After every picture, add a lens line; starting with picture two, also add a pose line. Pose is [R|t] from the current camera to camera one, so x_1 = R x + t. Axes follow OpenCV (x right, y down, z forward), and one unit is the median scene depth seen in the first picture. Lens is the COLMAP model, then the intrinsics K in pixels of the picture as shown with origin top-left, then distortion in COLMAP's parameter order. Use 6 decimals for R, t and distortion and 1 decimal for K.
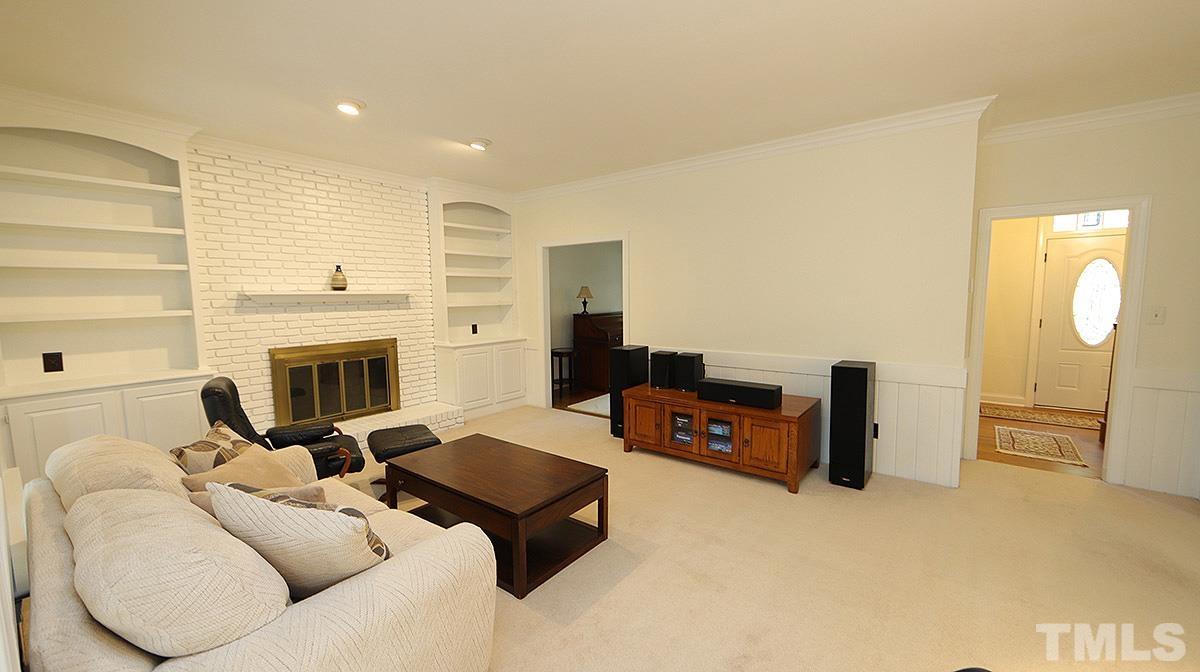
lens RADIAL K [[469.8, 0, 603.4], [0, 469.8, 335.4], [0, 0, 1]] dist [0.001395, -0.000231]
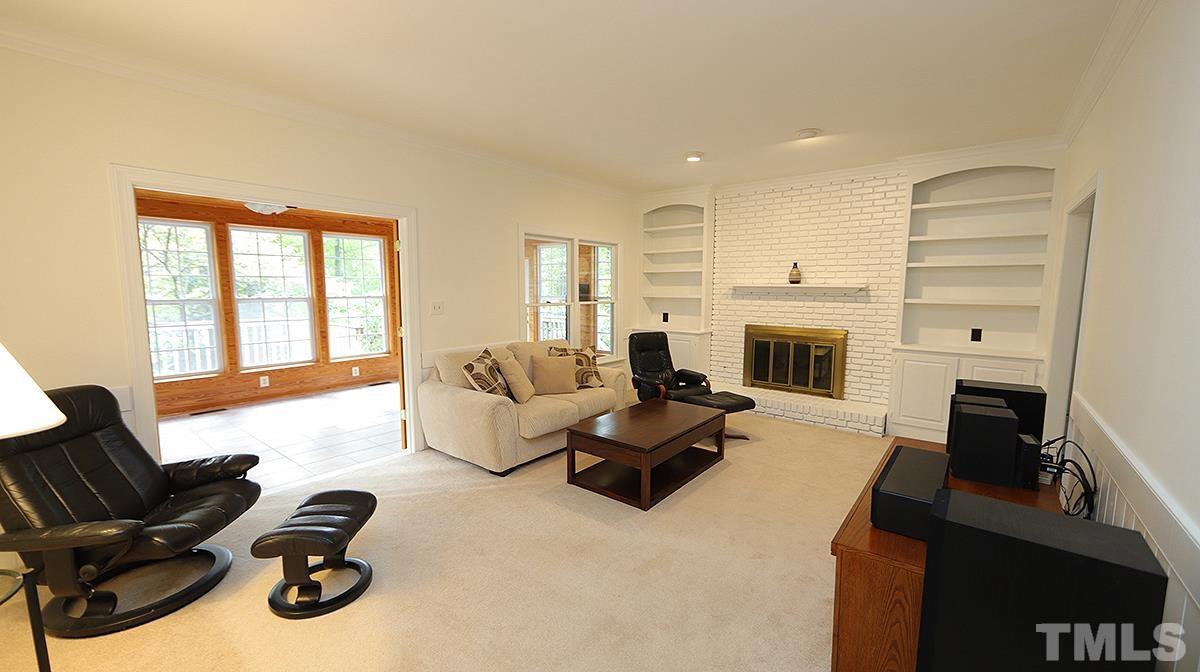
lens RADIAL K [[469.8, 0, 597.2], [0, 469.8, 336.8], [0, 0, 1]] dist [0.001395, -0.000231]
pose [[-0.037962, 0.123250, -0.991649, 0.663923], [-0.090261, 0.987885, 0.126237, -0.067752], [0.995194, 0.094300, -0.026377, 0.544846]]
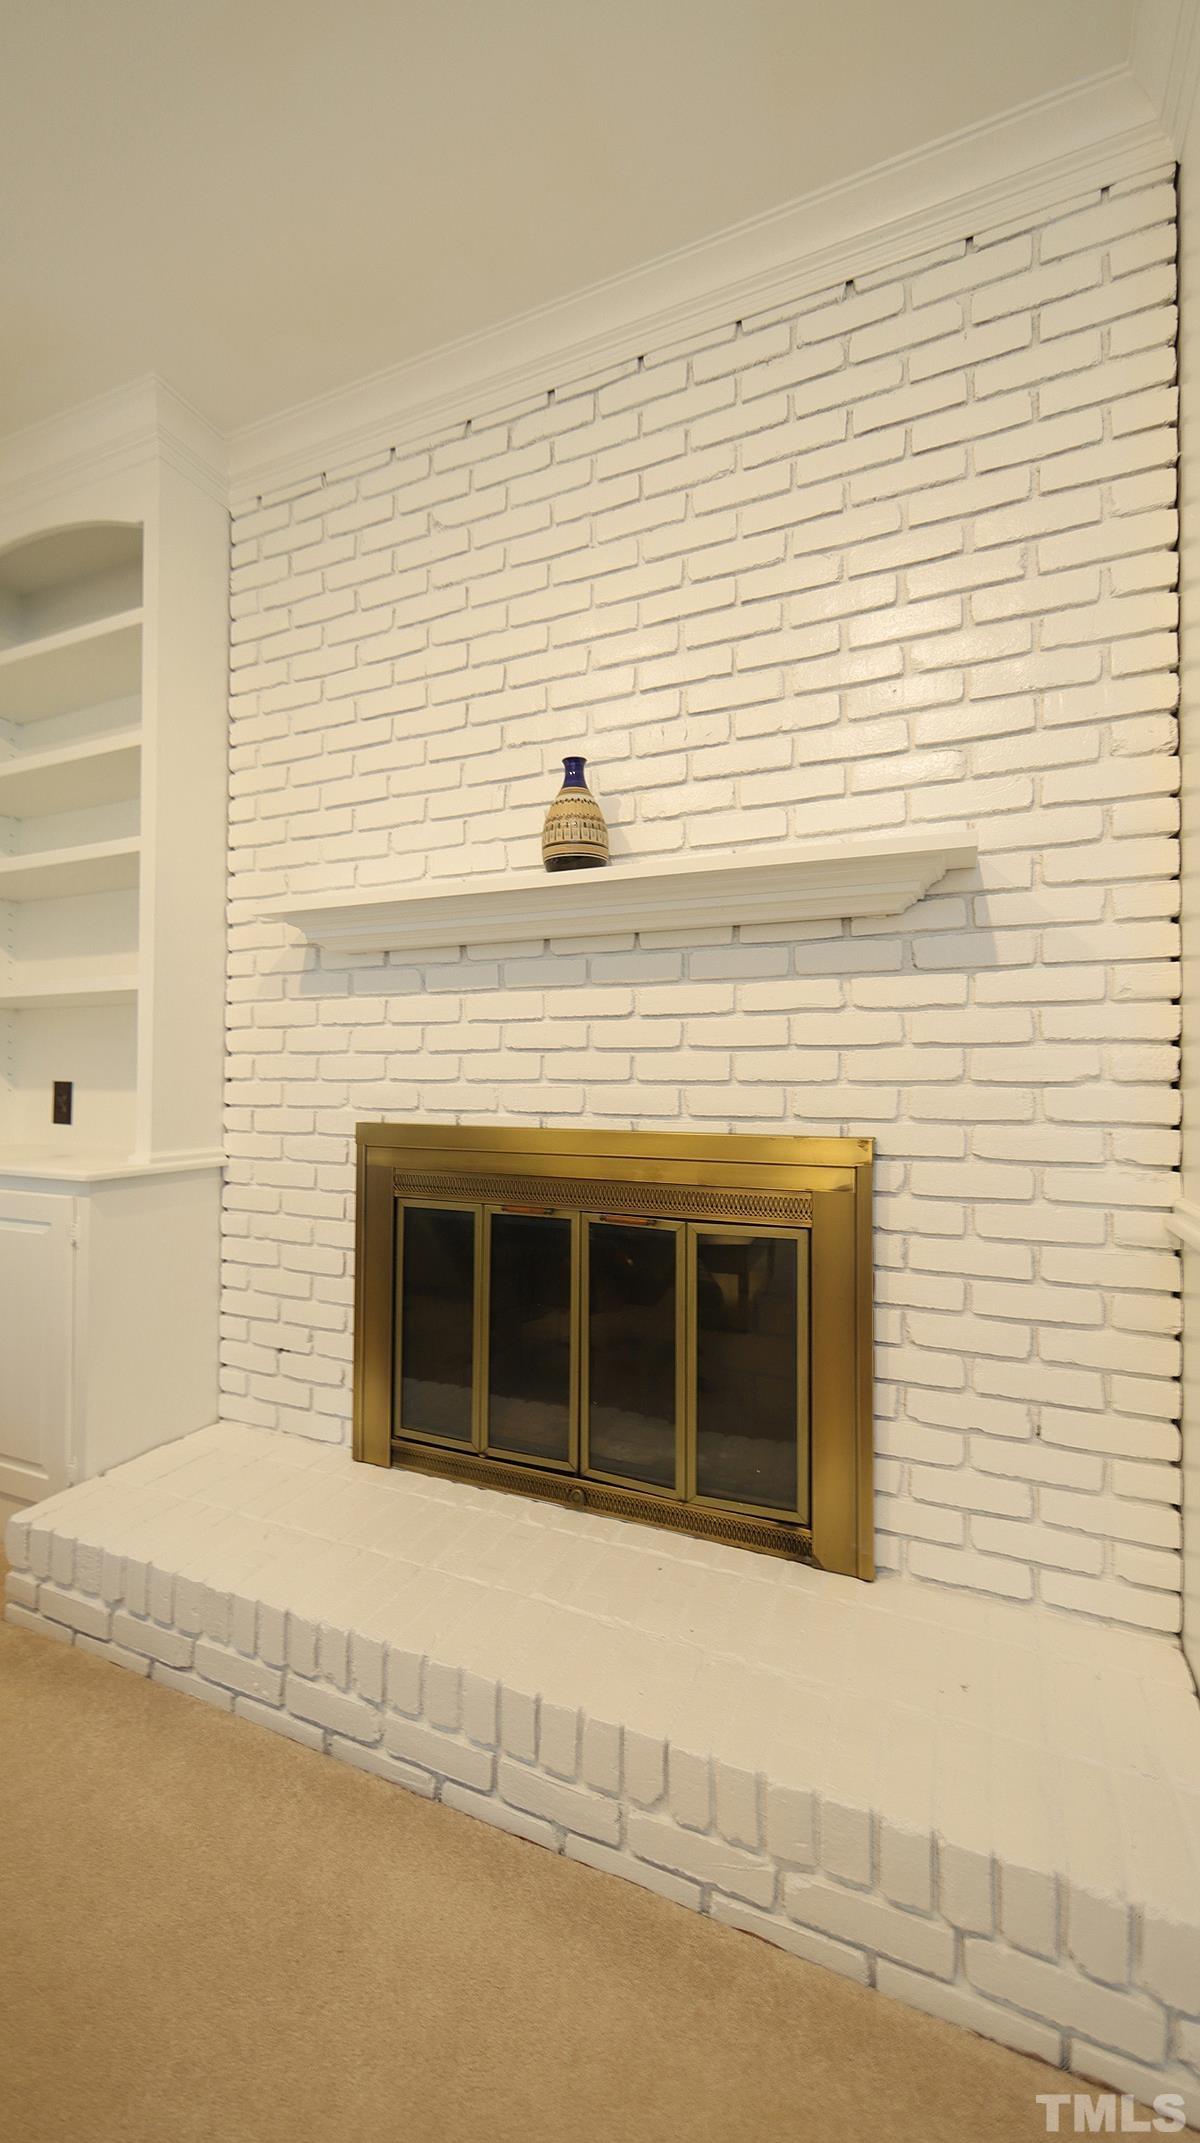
lens RADIAL K [[839.0, 0, 588.4], [0, 839.0, 1070.6], [0, 0, 1]] dist [0.001395, -0.000231]
pose [[0.237217, 0.006742, -0.971433, -0.194743], [-0.094268, 0.995416, -0.016112, -0.005776], [0.966872, 0.095397, 0.236765, 0.926318]]
